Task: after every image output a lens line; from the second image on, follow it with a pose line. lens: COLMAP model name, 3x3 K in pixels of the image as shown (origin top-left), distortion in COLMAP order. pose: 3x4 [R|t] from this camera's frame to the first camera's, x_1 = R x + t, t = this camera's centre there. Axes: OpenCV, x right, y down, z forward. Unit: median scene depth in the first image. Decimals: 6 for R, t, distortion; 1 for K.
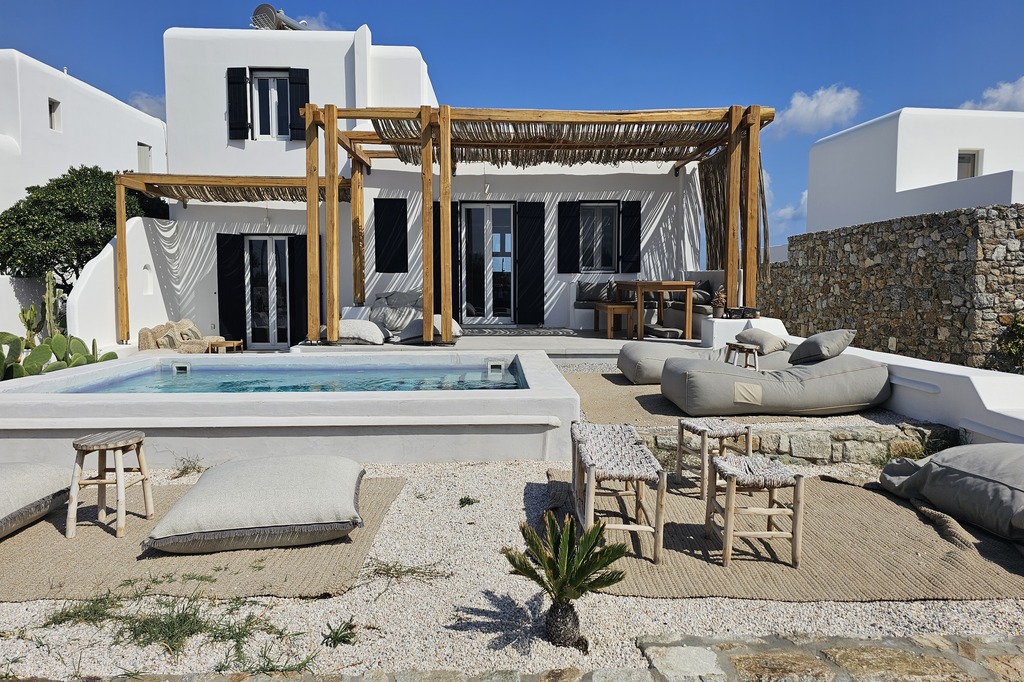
lens RADIAL K [[694.4, 0, 526.7], [0, 694.4, 331.8], [0, 0, 1]] dist [0.084615, -0.080757]
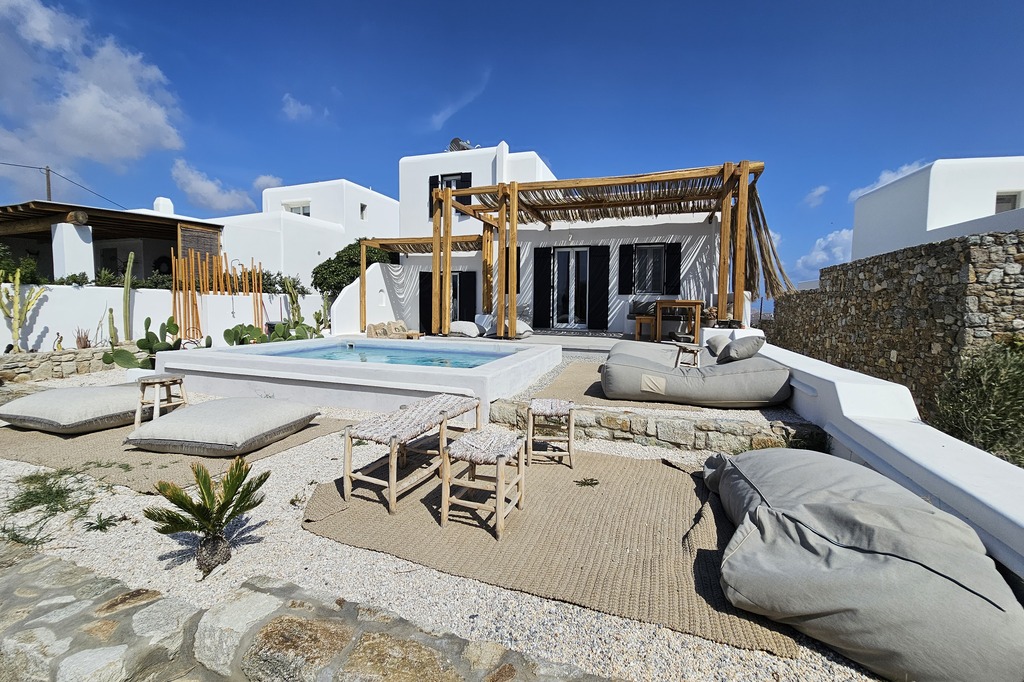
lens RADIAL K [[428.0, 0, 516.6], [0, 428.0, 331.8], [0, 0, 1]] dist [-0.002121, -0.000078]
pose [[0.935449, 0.035505, -0.351675, 0.213130], [-0.039713, 0.999200, -0.004757, 0.006046], [0.351224, 0.018416, 0.936110, 0.132896]]
